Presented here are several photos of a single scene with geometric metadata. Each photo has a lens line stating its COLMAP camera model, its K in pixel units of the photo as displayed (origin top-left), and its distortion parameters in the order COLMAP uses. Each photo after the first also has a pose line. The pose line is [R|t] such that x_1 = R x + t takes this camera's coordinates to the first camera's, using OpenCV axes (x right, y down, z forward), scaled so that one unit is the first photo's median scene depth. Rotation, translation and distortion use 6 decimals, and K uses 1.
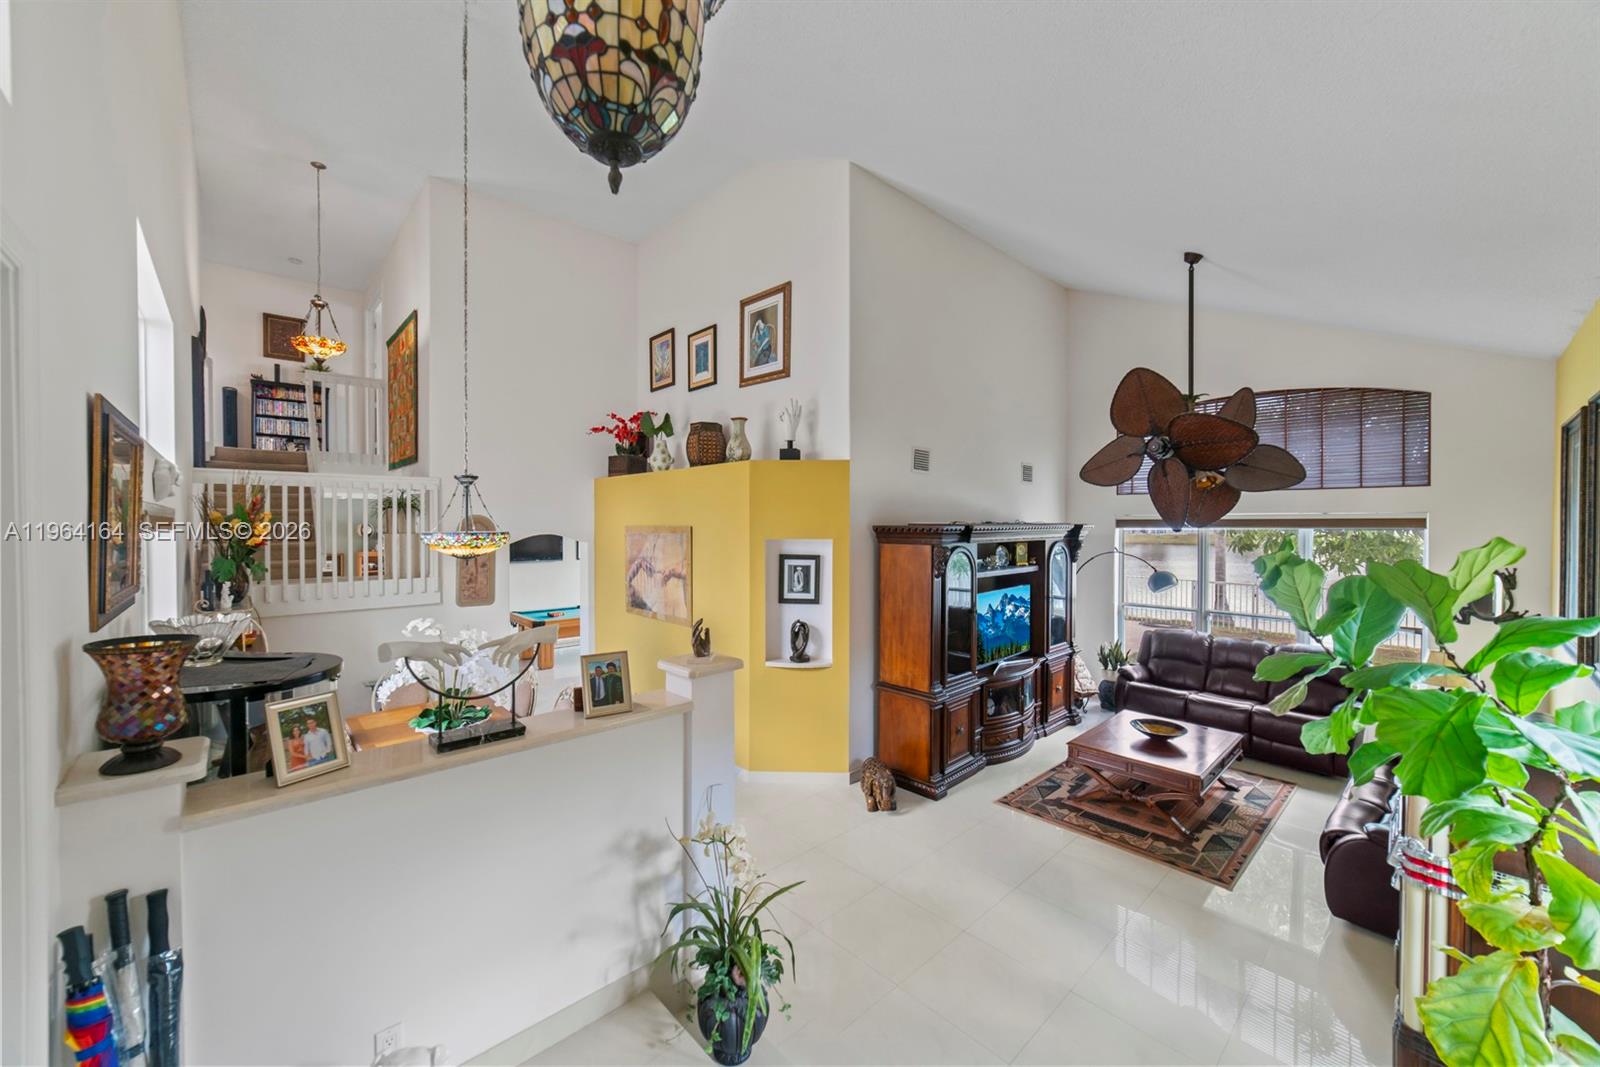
lens RADIAL K [[623.8, 0, 815.8], [0, 623.8, 547.8], [0, 0, 1]] dist [-0.019316, 0.000026]
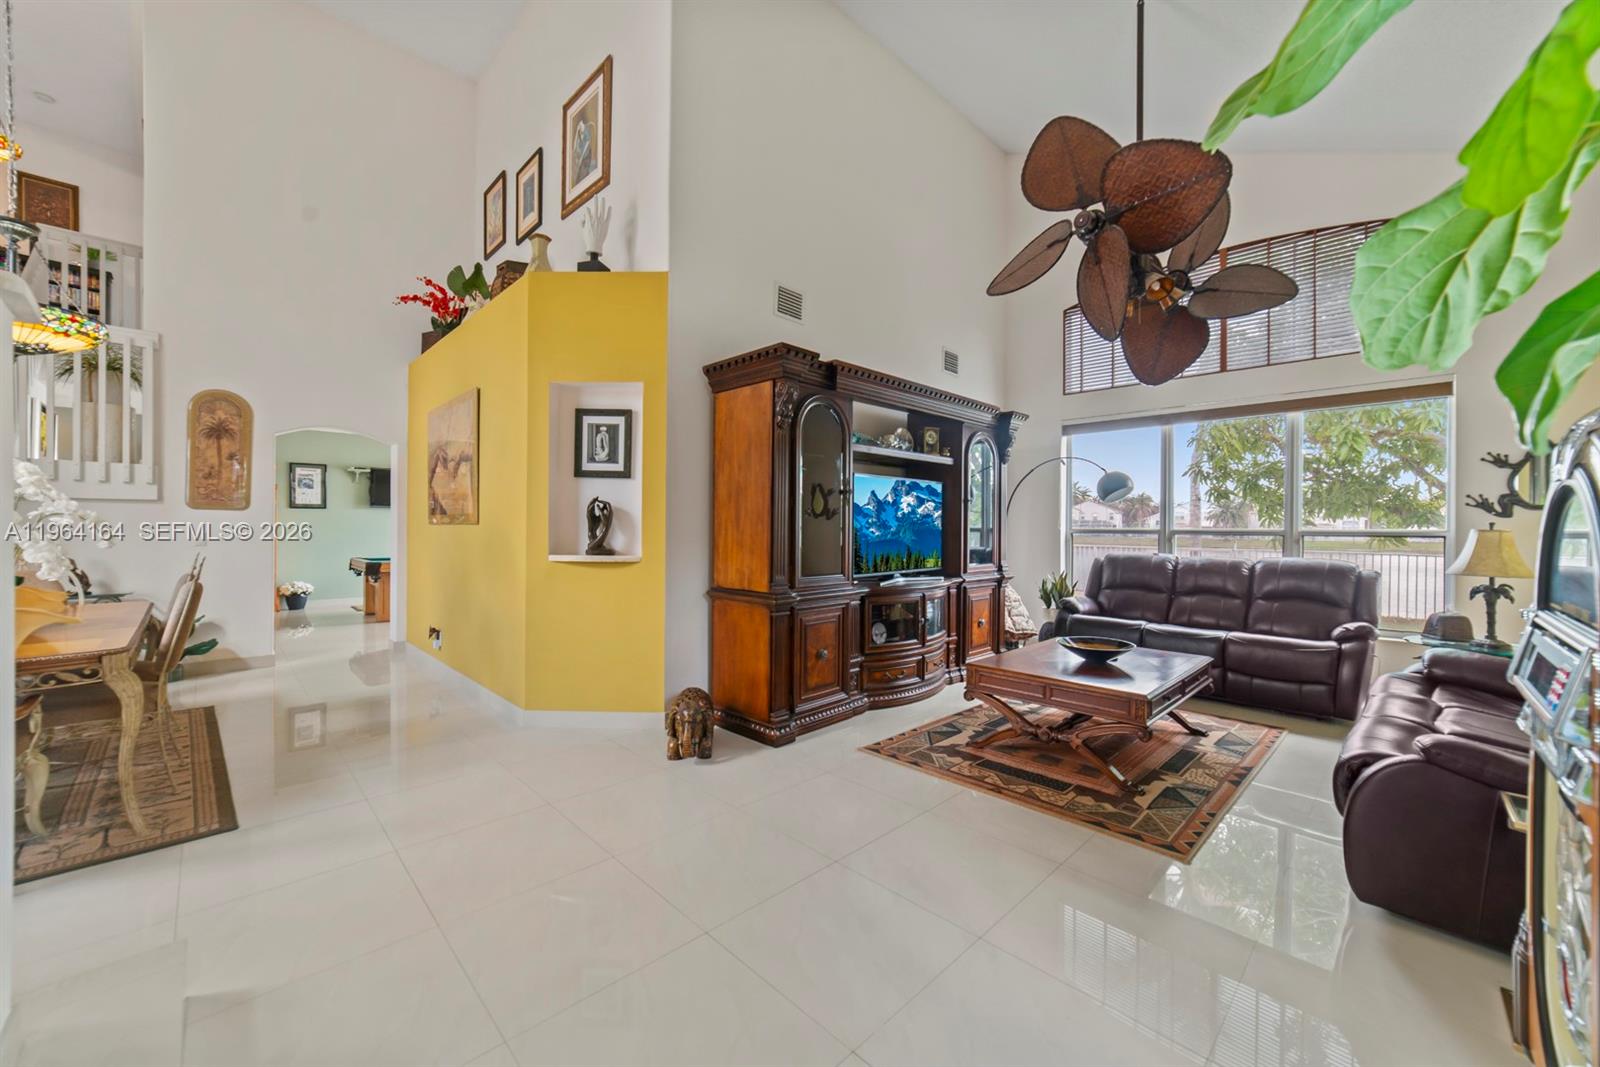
lens RADIAL K [[655.3, 0, 800.0], [0, 655.3, 533.5], [0, 0, 1]] dist [-0.022493, 0.000503]
pose [[0.999589, 0.007496, 0.027687, 0.185290], [-0.007258, 0.999936, -0.008663, 0.163371], [-0.027750, 0.008459, 0.999579, 0.251491]]
